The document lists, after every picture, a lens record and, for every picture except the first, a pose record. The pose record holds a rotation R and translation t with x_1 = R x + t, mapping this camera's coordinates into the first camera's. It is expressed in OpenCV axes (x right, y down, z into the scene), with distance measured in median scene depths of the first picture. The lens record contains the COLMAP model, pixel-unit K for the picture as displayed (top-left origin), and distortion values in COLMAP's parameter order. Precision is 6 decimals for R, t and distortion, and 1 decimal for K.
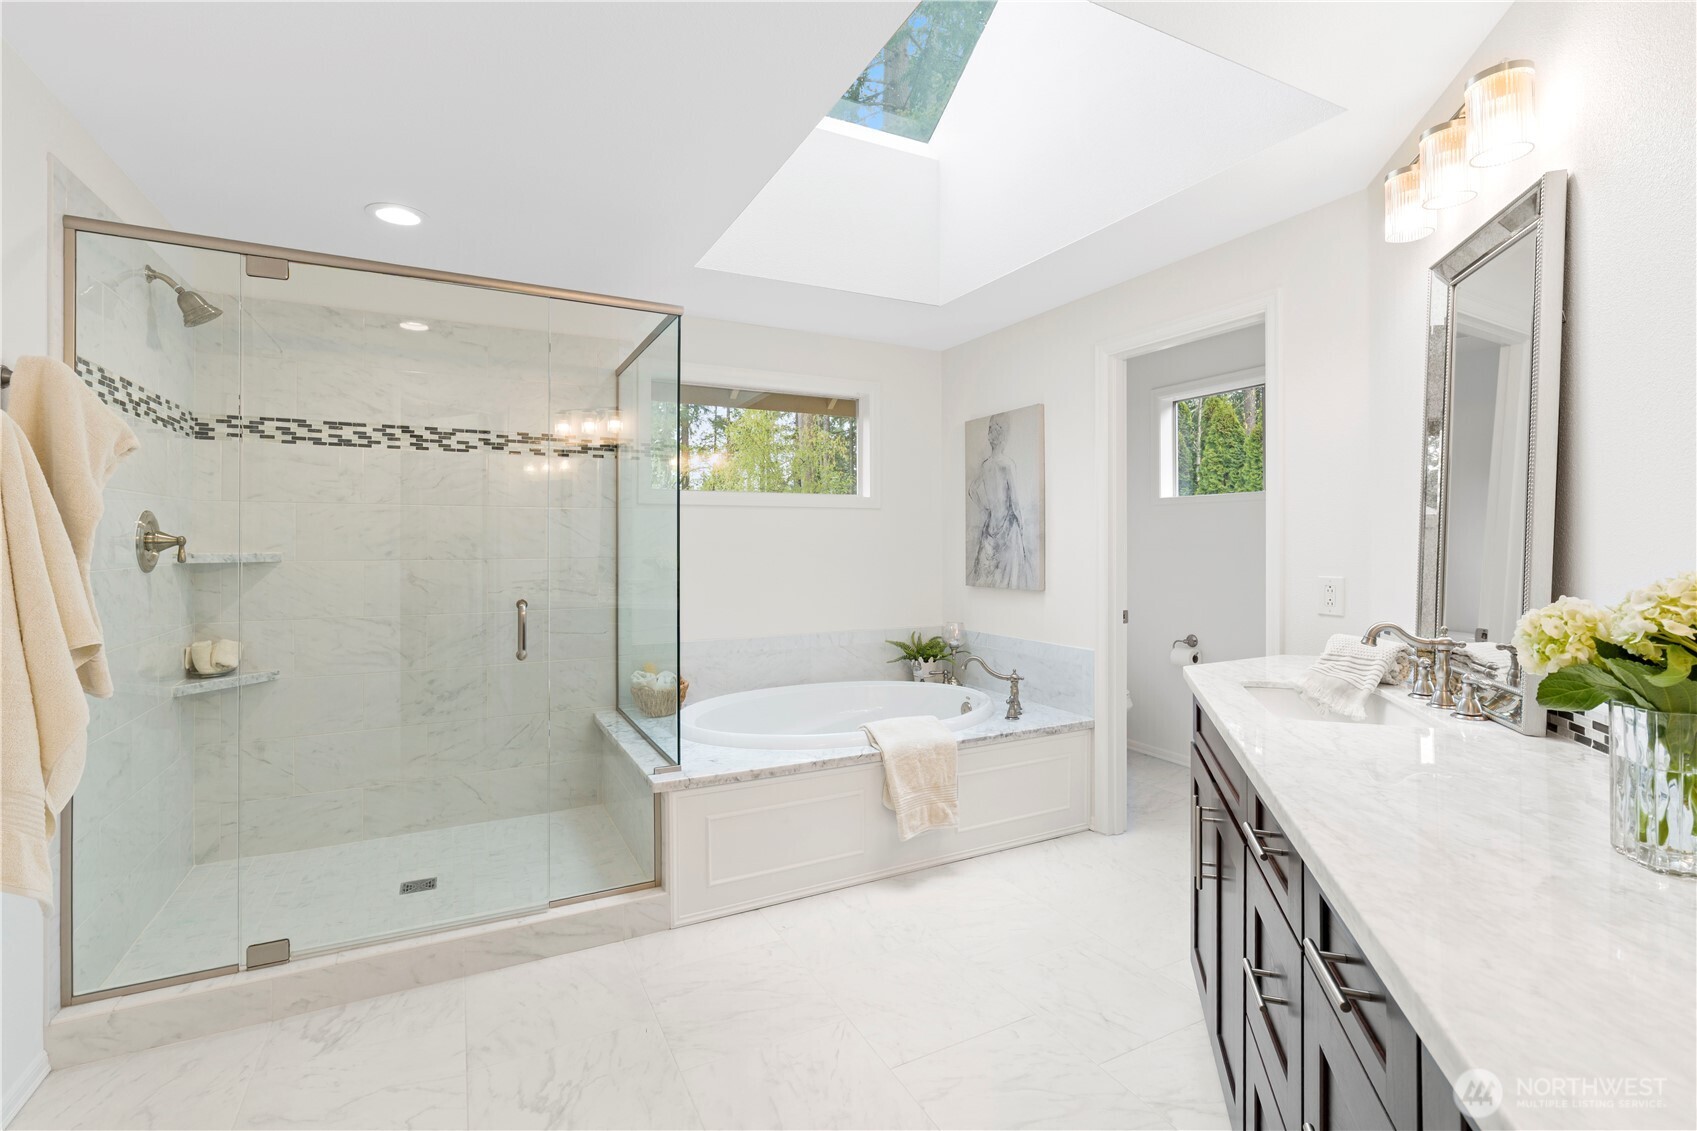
lens RADIAL K [[764.3, 0, 846.5], [0, 764.3, 552.8], [0, 0, 1]] dist [-0.002721, 0.000307]
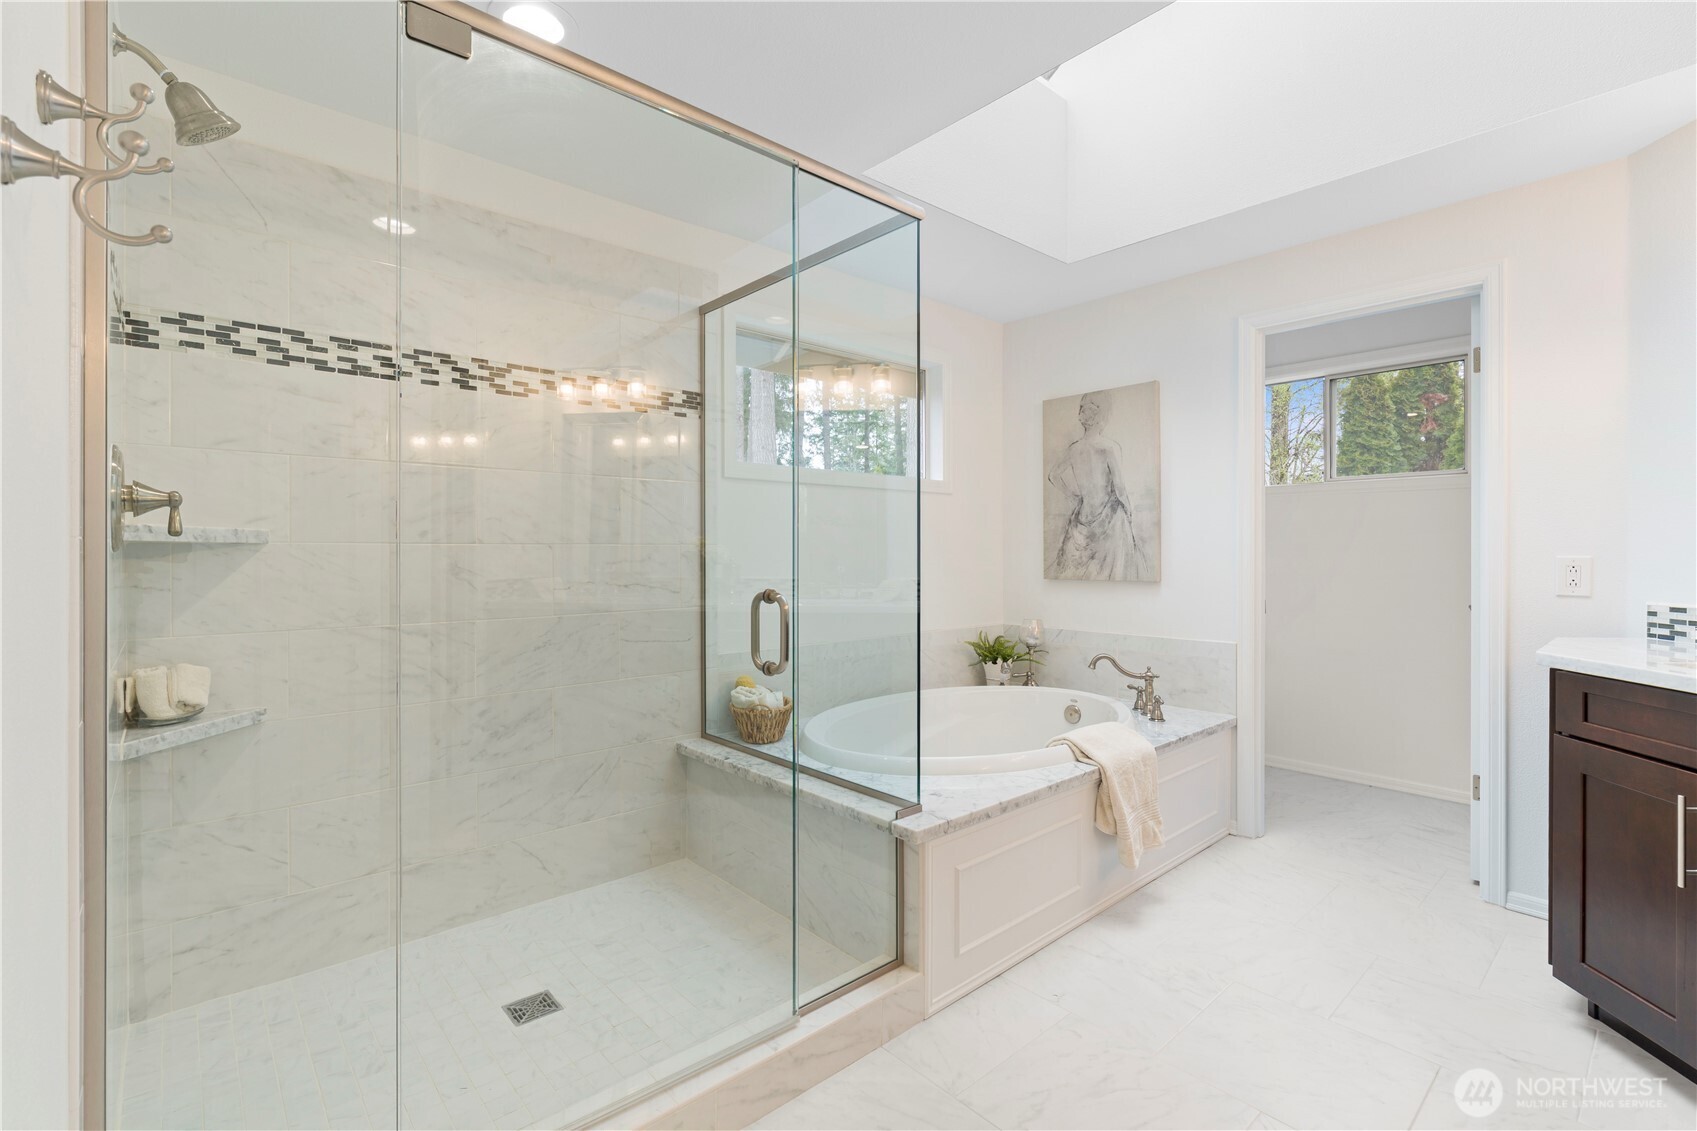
lens RADIAL K [[758.2, 0, 846.7], [0, 758.2, 563.9], [0, 0, 1]] dist [-0.002616, -0.000241]
pose [[0.969177, -0.003747, 0.246337, -0.387462], [0.002711, 0.999986, 0.004547, 0.025830], [-0.246350, -0.003740, 0.969174, 0.225592]]
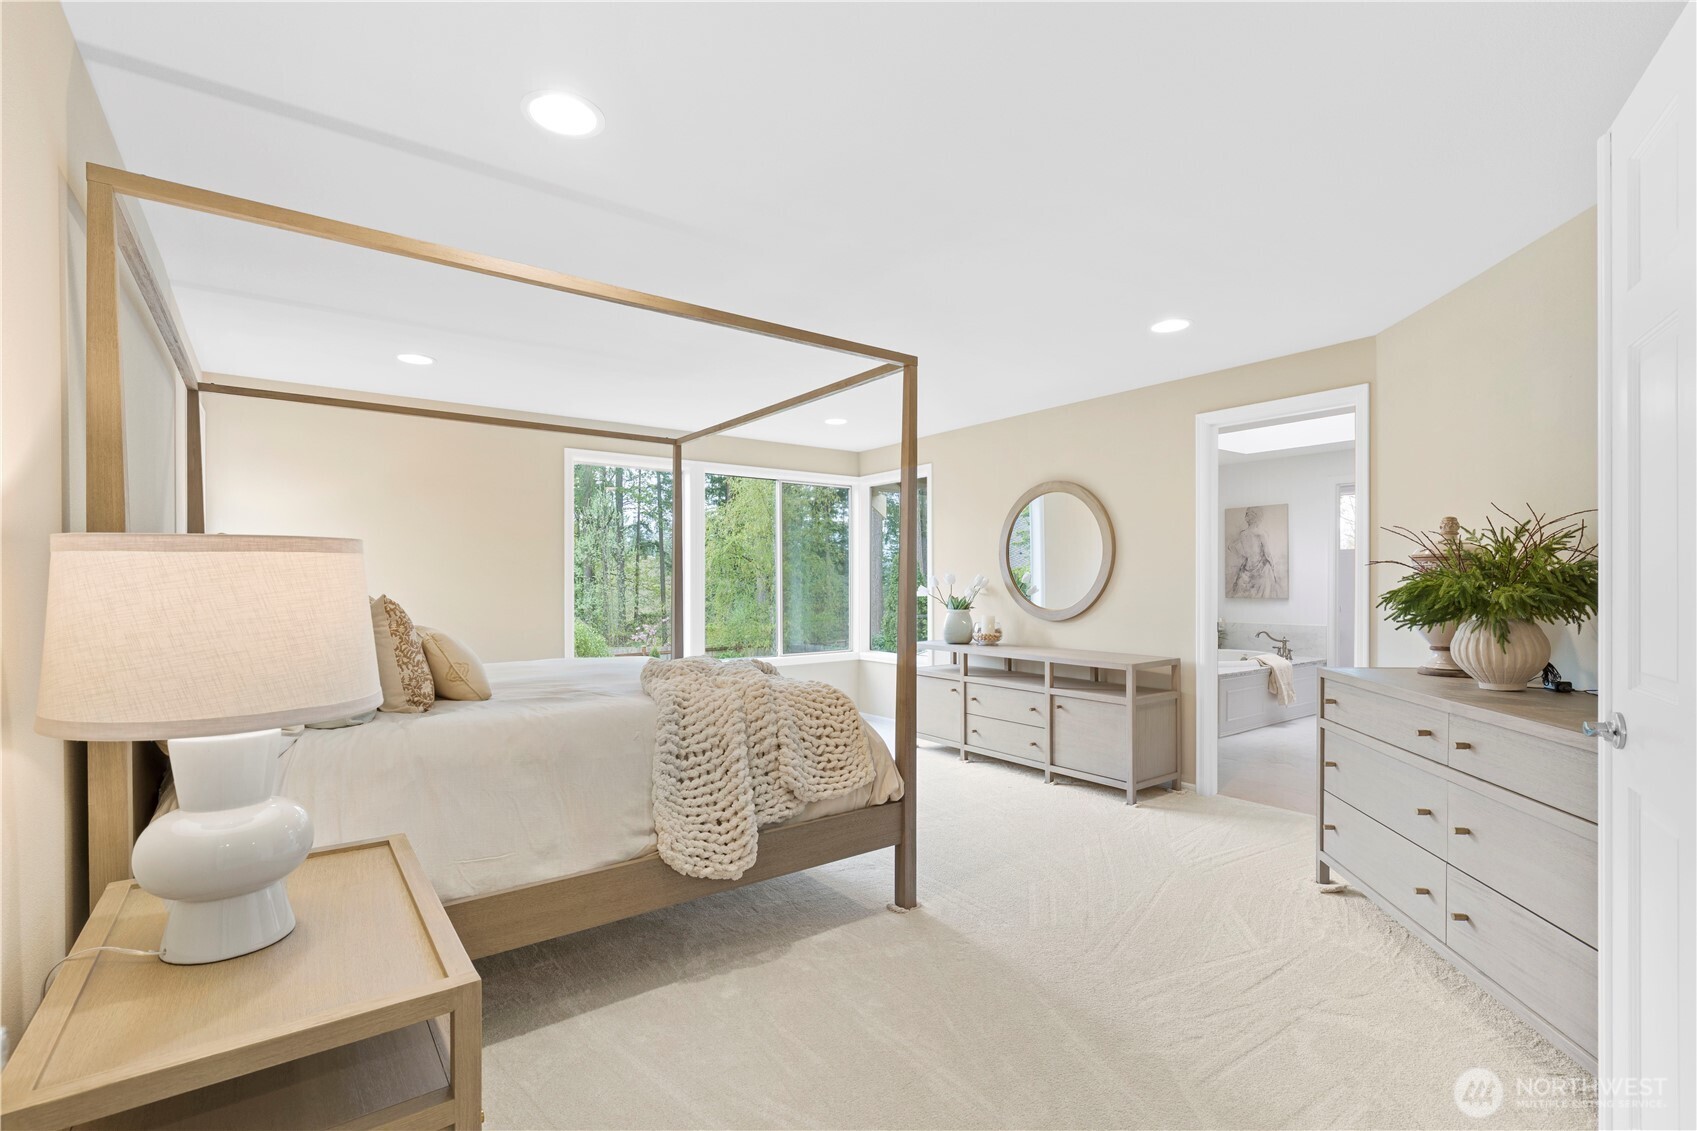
lens RADIAL K [[764.0, 0, 845.0], [0, 764.0, 593.3], [0, 0, 1]] dist [-0.000114, -0.000017]
pose [[0.987186, -0.003858, 0.159524, -1.360362], [0.003833, 0.999993, 0.000467, 0.035924], [-0.159525, 0.000150, 0.987194, -0.881337]]
